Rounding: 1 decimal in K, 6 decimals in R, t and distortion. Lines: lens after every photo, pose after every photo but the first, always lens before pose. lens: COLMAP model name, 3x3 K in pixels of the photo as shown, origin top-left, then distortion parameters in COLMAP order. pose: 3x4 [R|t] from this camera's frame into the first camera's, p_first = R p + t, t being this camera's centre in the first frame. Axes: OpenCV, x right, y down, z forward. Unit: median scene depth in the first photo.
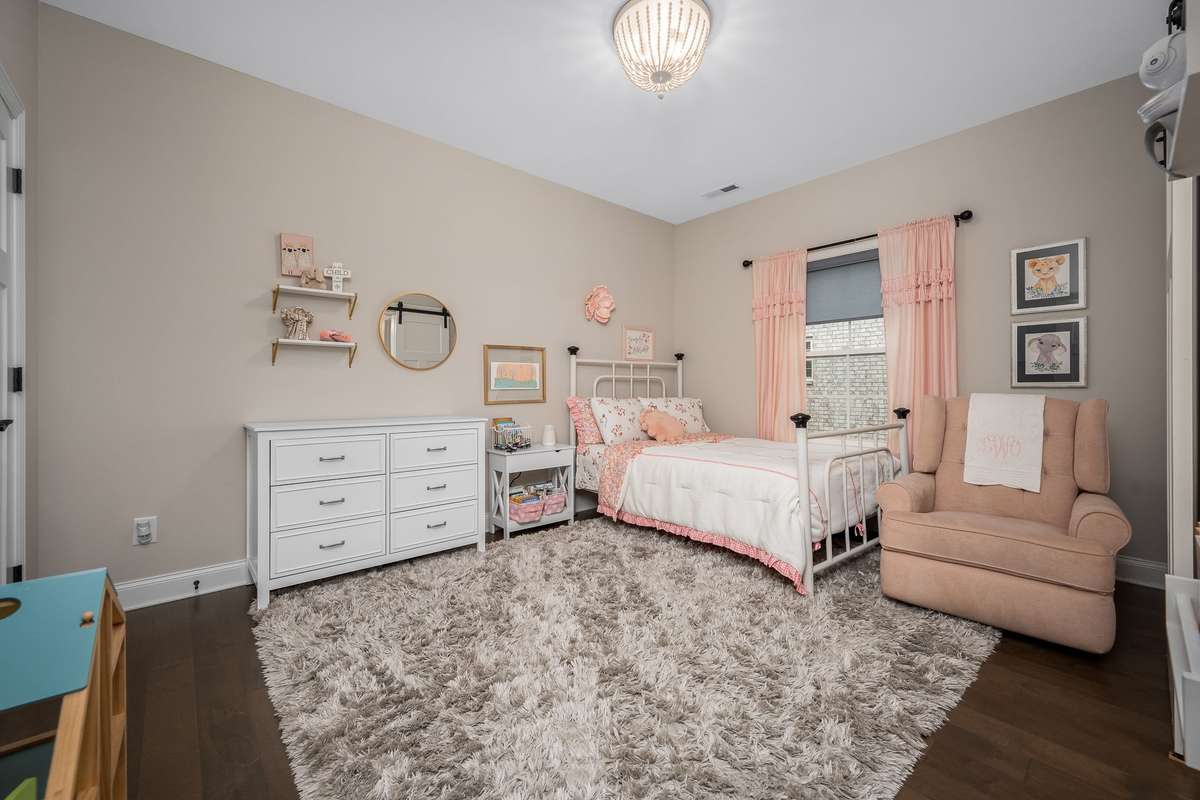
lens RADIAL K [[483.2, 0, 597.8], [0, 483.2, 392.1], [0, 0, 1]] dist [0.000316, -0.000093]
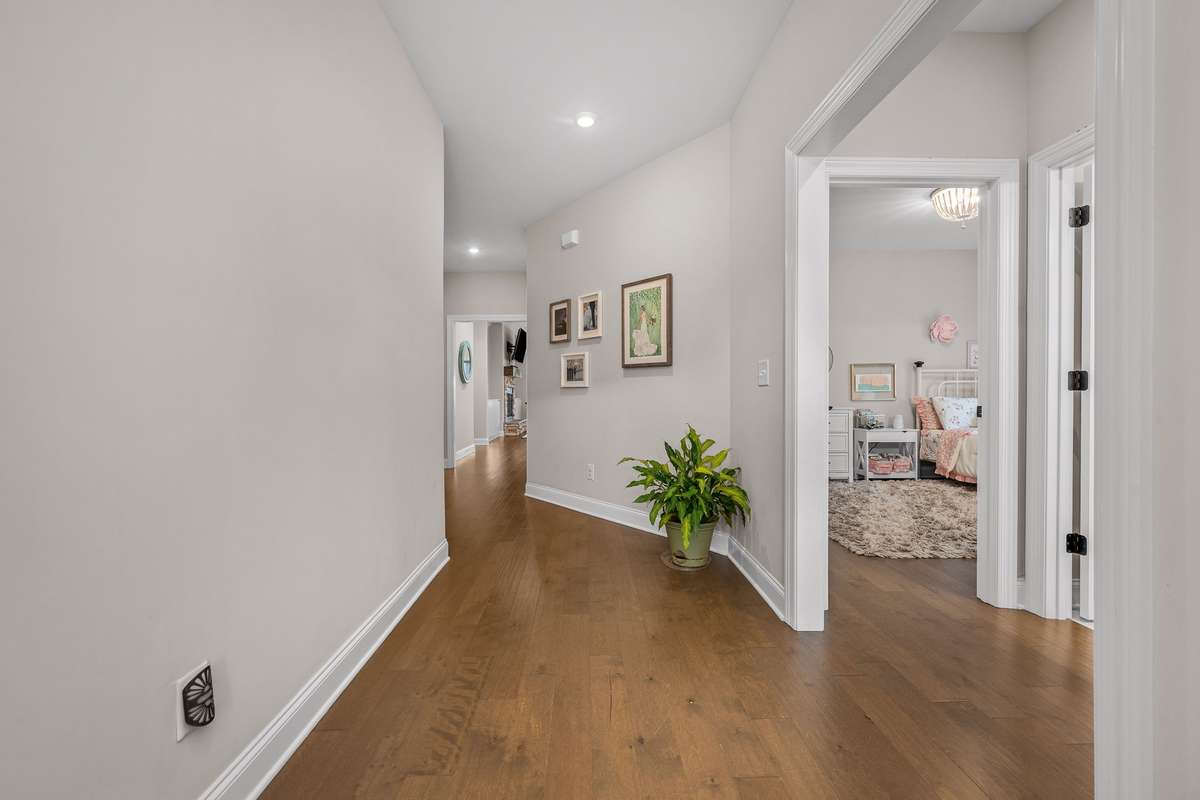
lens RADIAL K [[483.2, 0, 597.8], [0, 483.2, 392.1], [0, 0, 1]] dist [0.000316, -0.000093]
pose [[0.766455, -0.004847, -0.642280, 0.156896], [0.001628, 0.999983, -0.005604, 0.003660], [0.642296, 0.003250, 0.766450, -0.797479]]
